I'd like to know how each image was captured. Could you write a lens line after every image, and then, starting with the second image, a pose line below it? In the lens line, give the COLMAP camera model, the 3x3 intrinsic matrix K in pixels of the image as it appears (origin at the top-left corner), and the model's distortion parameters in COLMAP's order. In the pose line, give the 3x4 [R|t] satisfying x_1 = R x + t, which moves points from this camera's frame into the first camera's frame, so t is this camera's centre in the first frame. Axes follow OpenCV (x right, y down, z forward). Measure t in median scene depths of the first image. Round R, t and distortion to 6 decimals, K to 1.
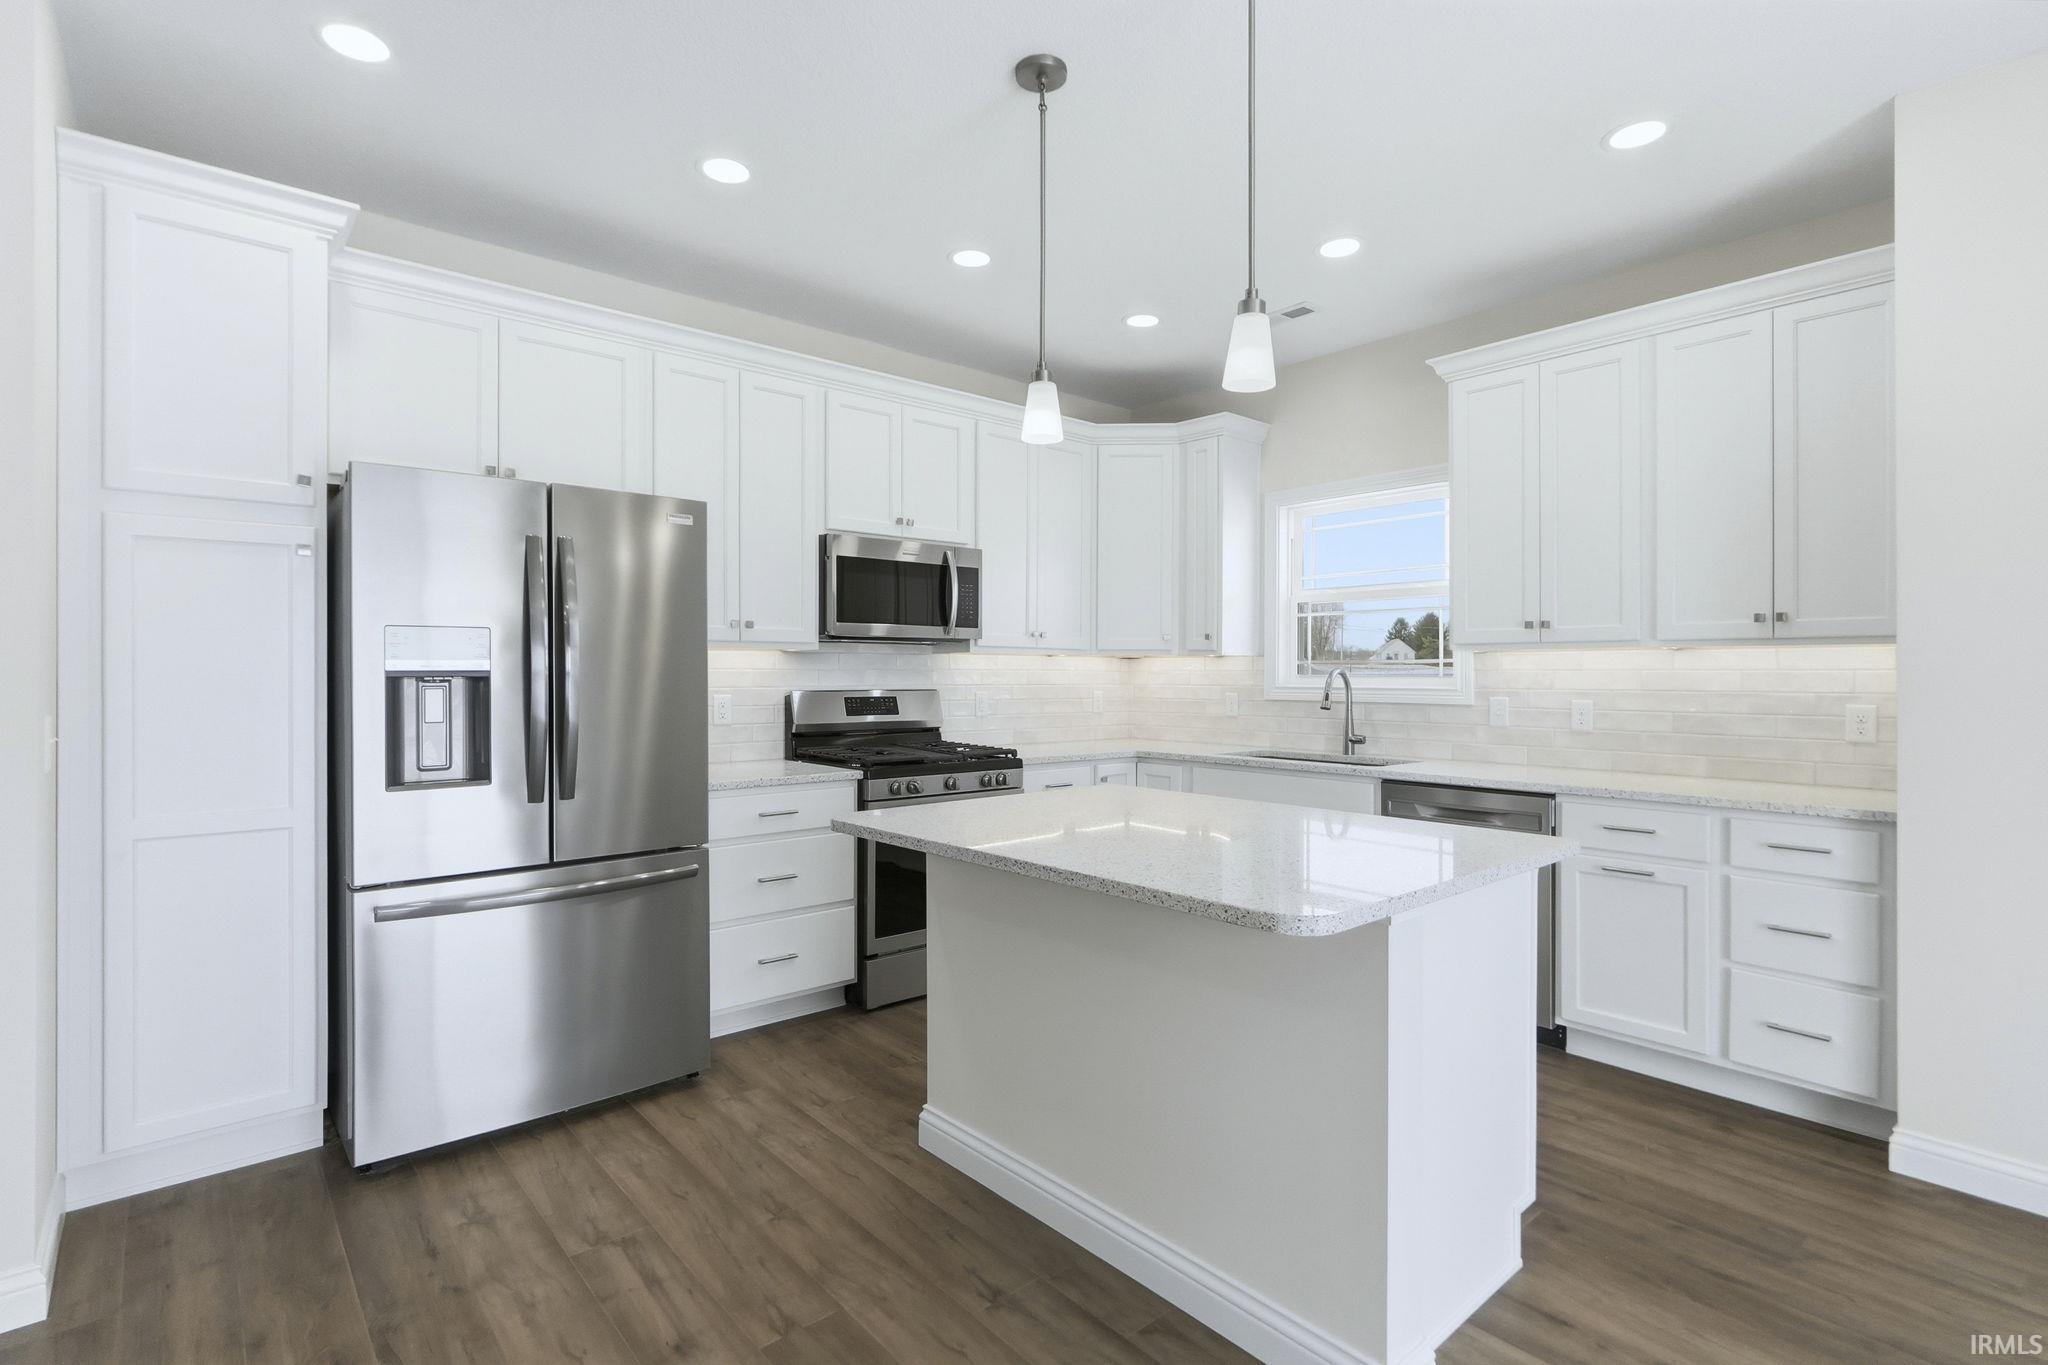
lens RADIAL K [[981.6, 0, 1023.5], [0, 981.6, 670.1], [0, 0, 1]] dist [0.000503, 0.000499]
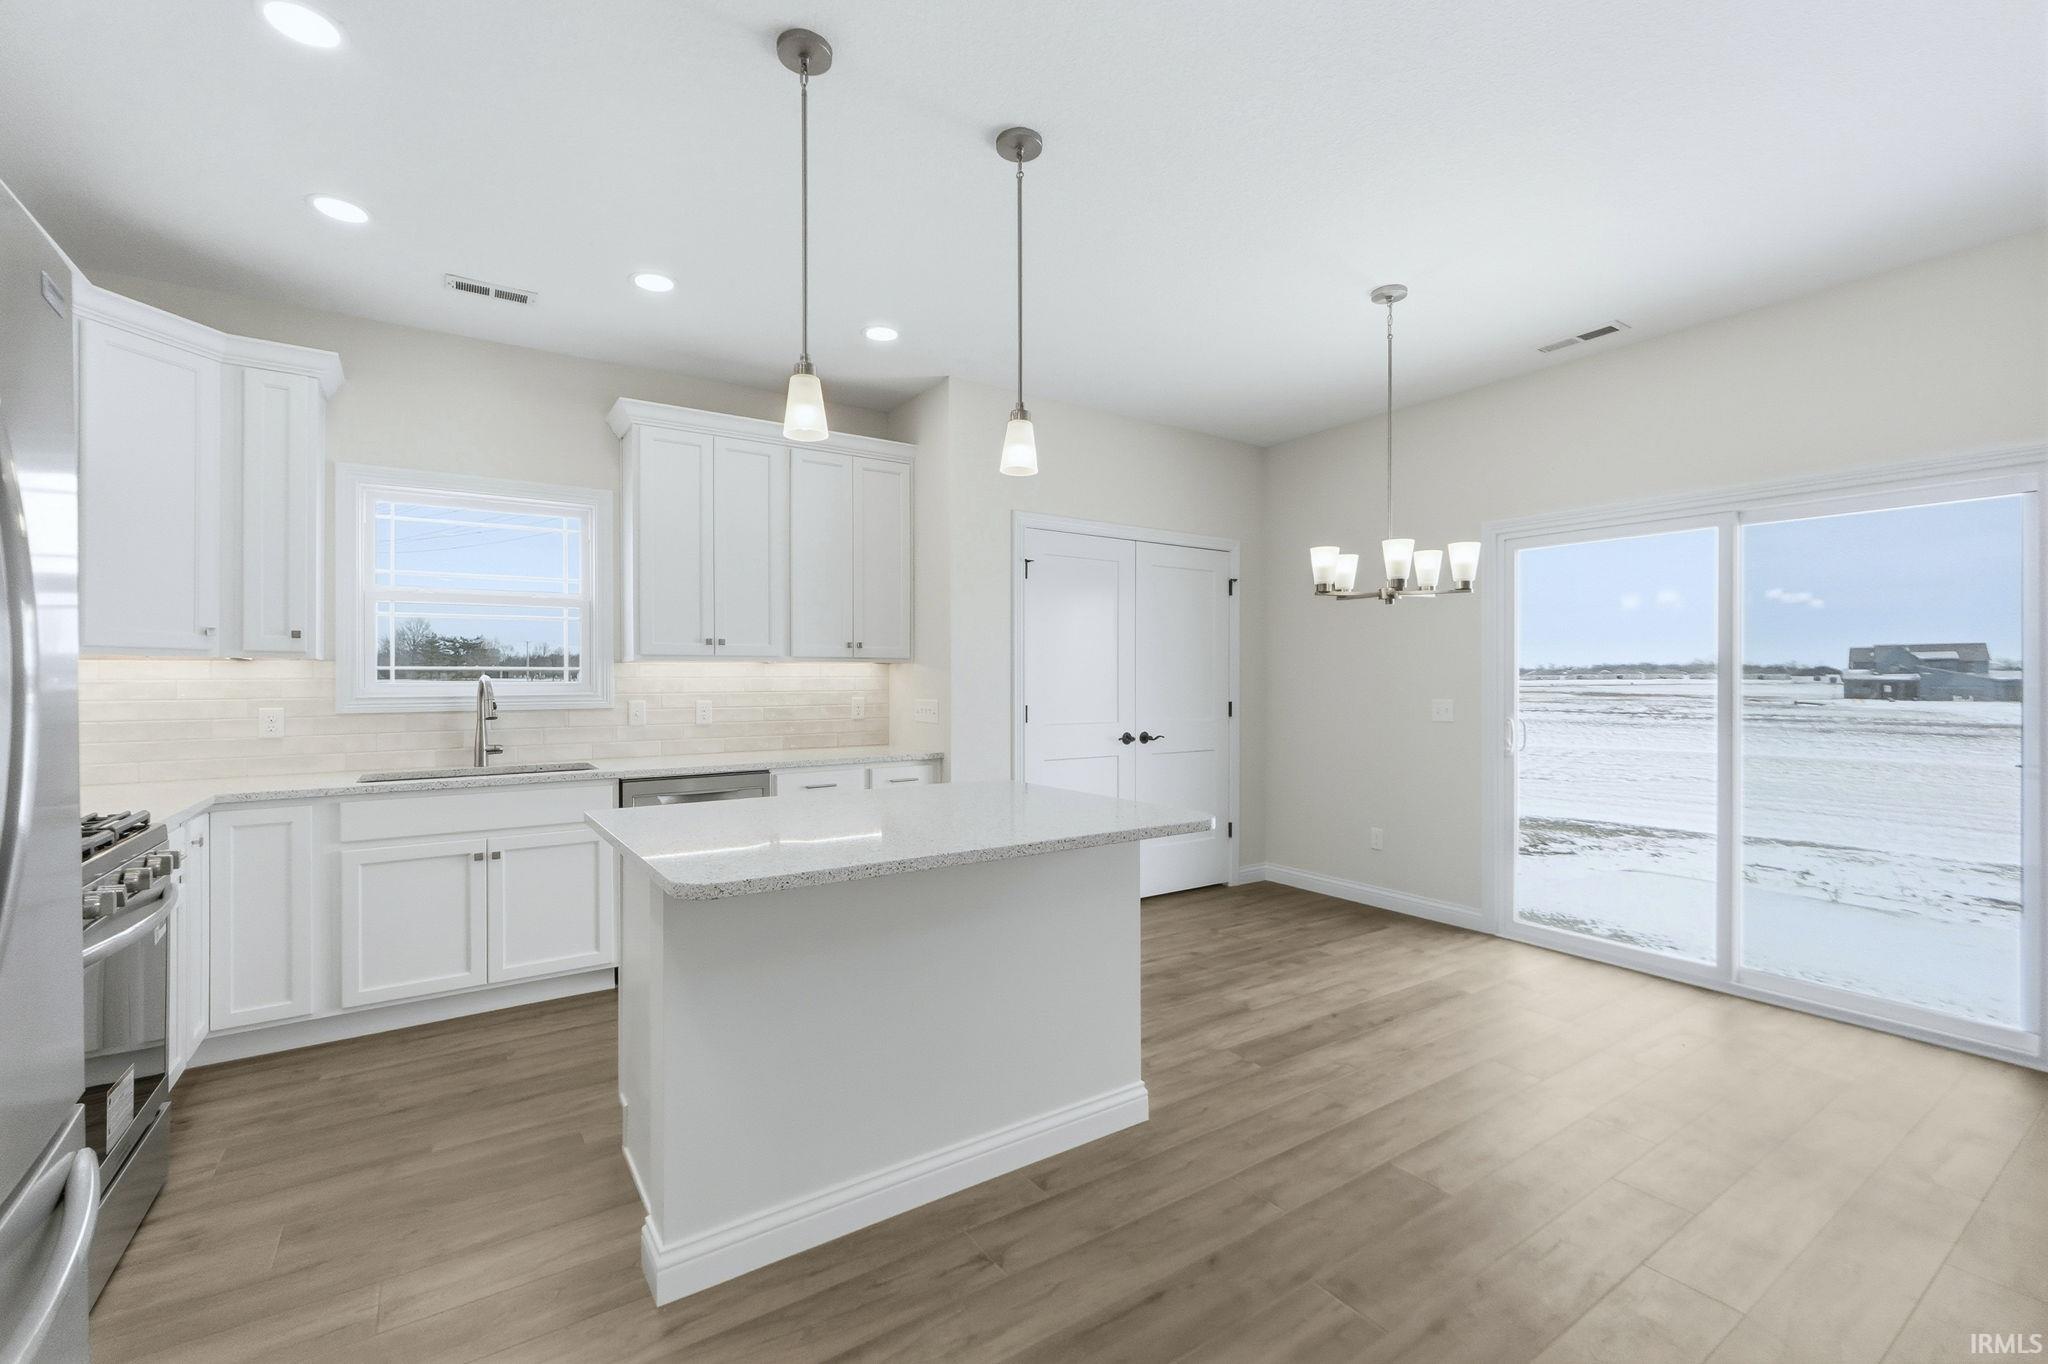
lens RADIAL K [[860.8, 0, 1011.7], [0, 860.8, 676.7], [0, 0, 1]] dist [0.000557, 0.000408]
pose [[0.127016, 0.000021, 0.991901, -0.524717], [0.001431, 0.999999, -0.000204, -0.000339], [-0.991900, 0.001445, 0.127016, 0.464340]]
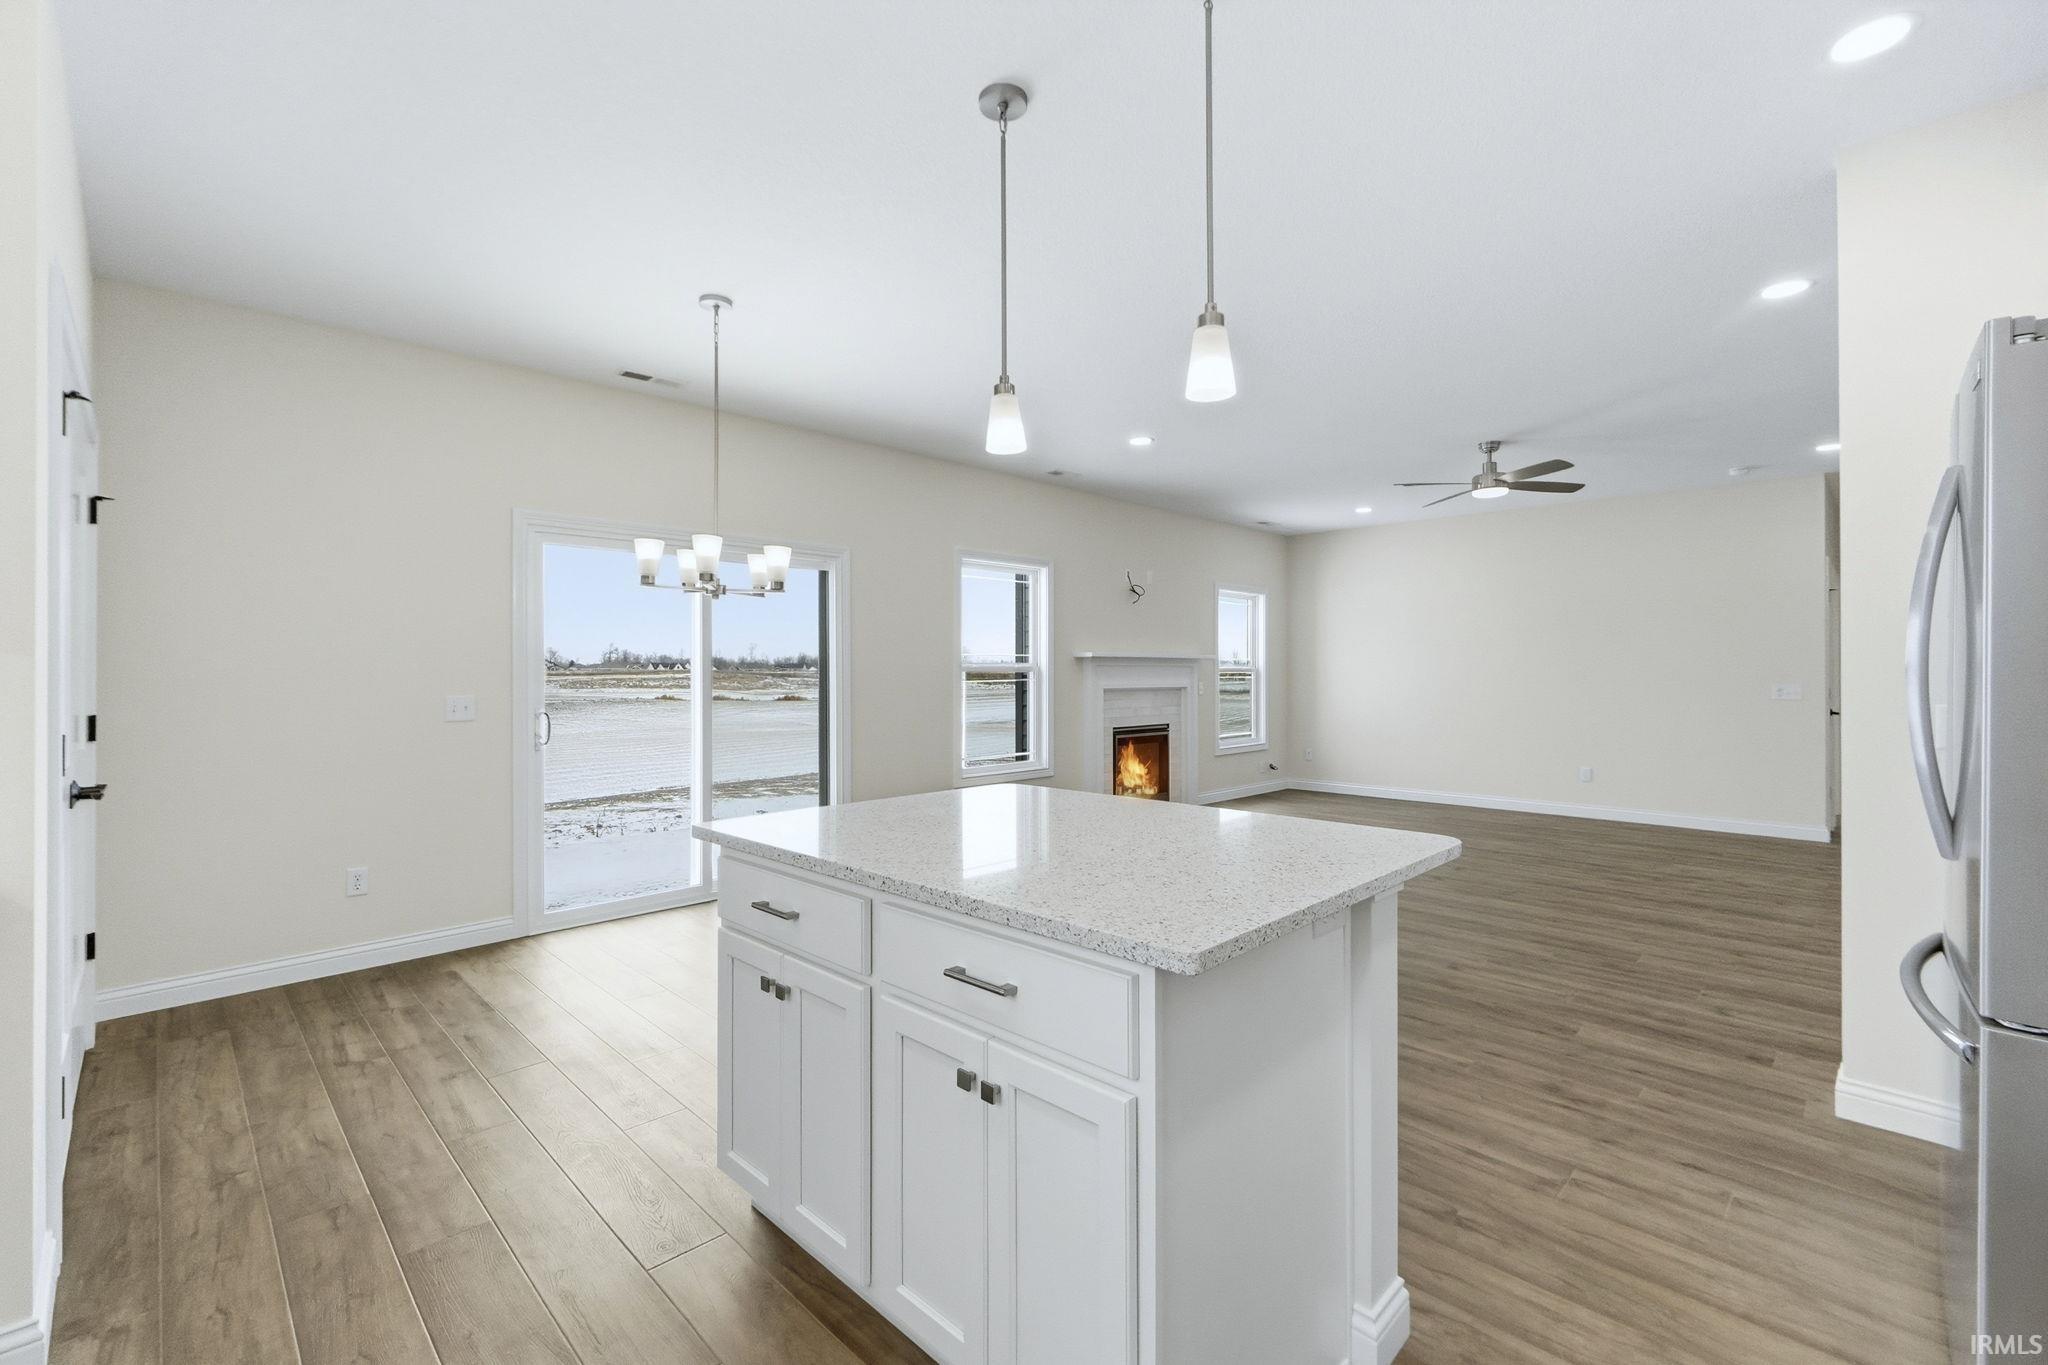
lens RADIAL K [[911.1, 0, 1021.8], [0, 911.1, 663.7], [0, 0, 1]] dist [0.000918, 0.001353]
pose [[-0.997202, -0.001304, -0.074740, 0.160221], [-0.001295, 0.999999, -0.000156, -0.001757], [0.074740, -0.000059, -0.997203, 1.179153]]
